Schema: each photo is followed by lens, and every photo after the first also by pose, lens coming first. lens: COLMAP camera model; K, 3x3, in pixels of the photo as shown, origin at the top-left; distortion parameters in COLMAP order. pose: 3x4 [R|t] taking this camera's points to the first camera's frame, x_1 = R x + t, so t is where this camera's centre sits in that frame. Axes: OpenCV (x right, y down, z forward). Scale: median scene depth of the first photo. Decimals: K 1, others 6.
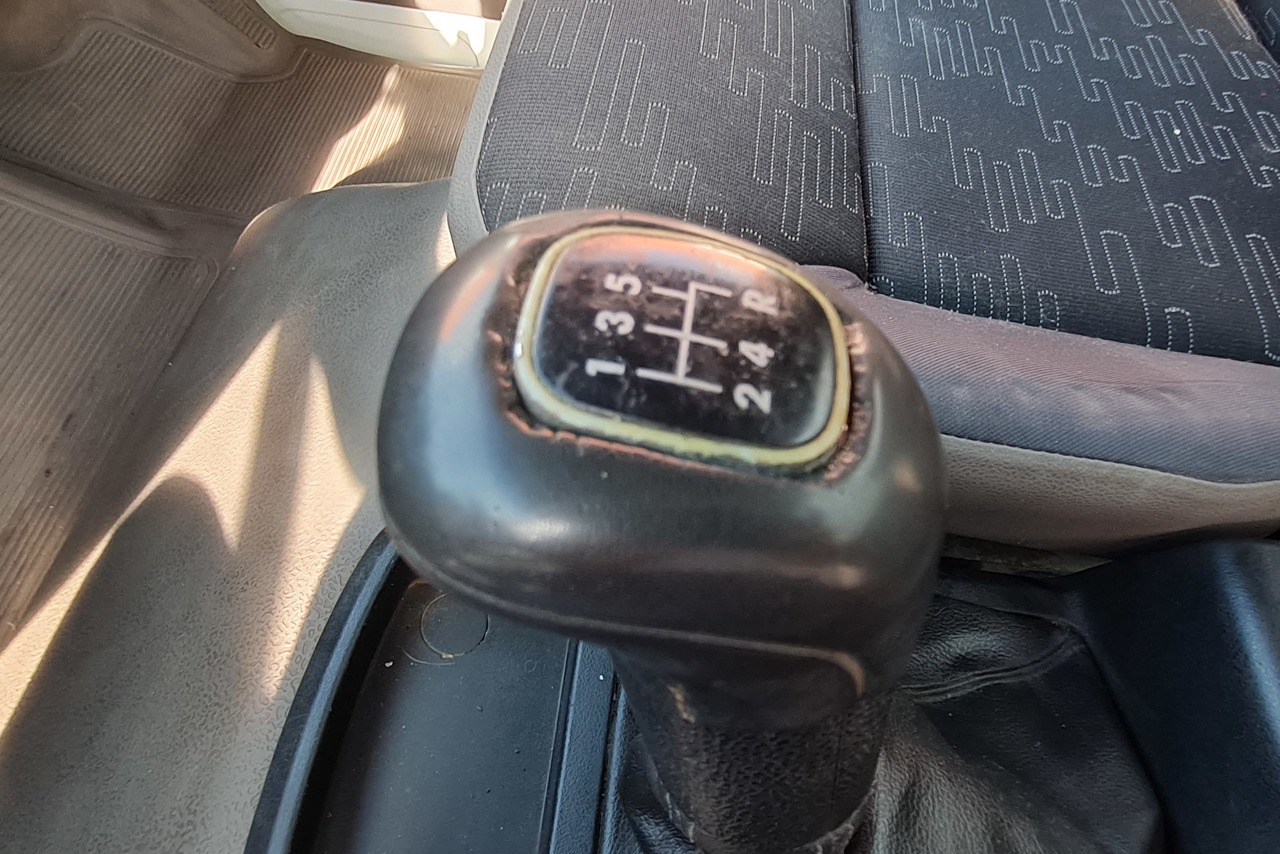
lens RADIAL K [[850.7, 0, 640.0], [0, 850.7, 427.0], [0, 0, 1]] dist [0.006426, -0.001500]
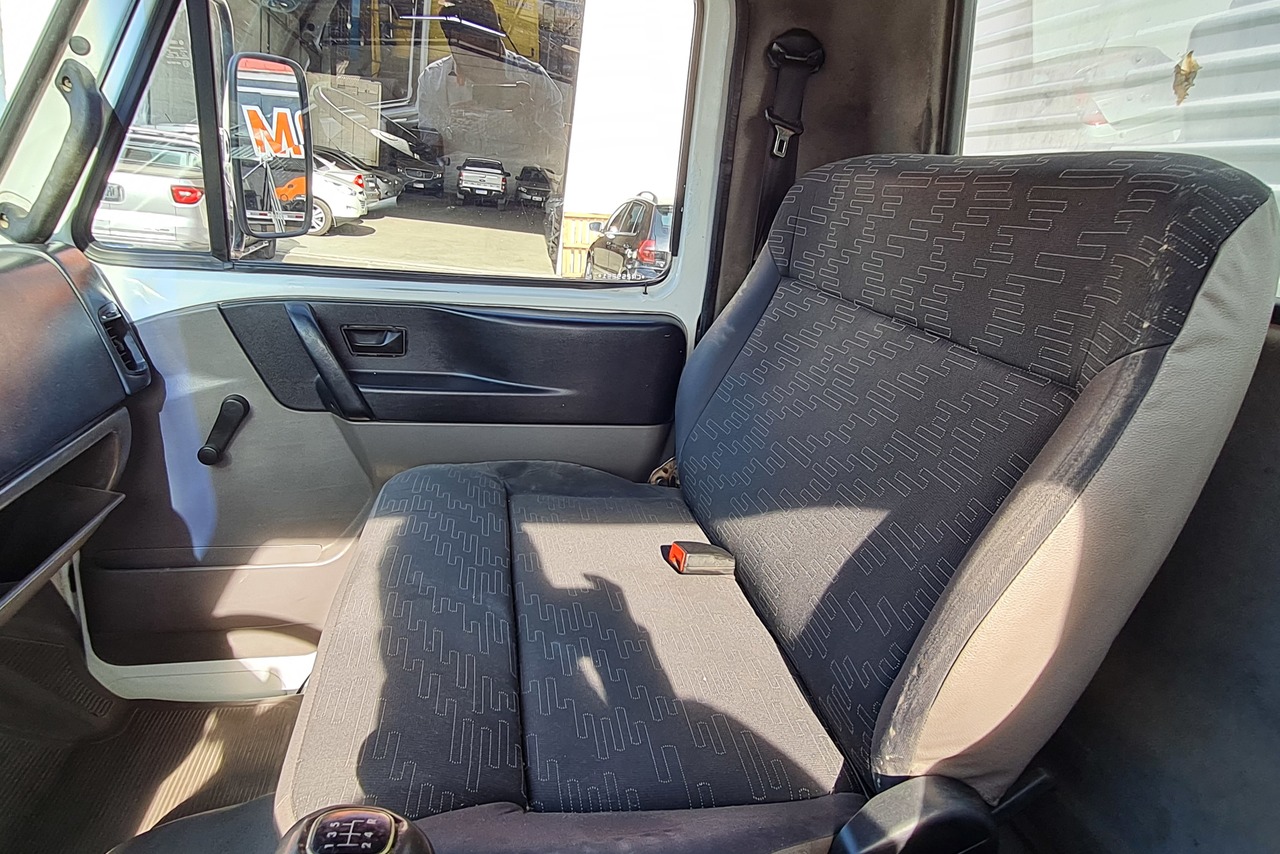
lens RADIAL K [[850.7, 0, 640.0], [0, 850.7, 427.0], [0, 0, 1]] dist [0.006426, -0.001500]
pose [[0.962569, -0.118795, 0.243617, 0.152812], [0.238134, 0.799912, -0.550848, 0.222976], [-0.129434, 0.588242, 0.798259, -0.877511]]
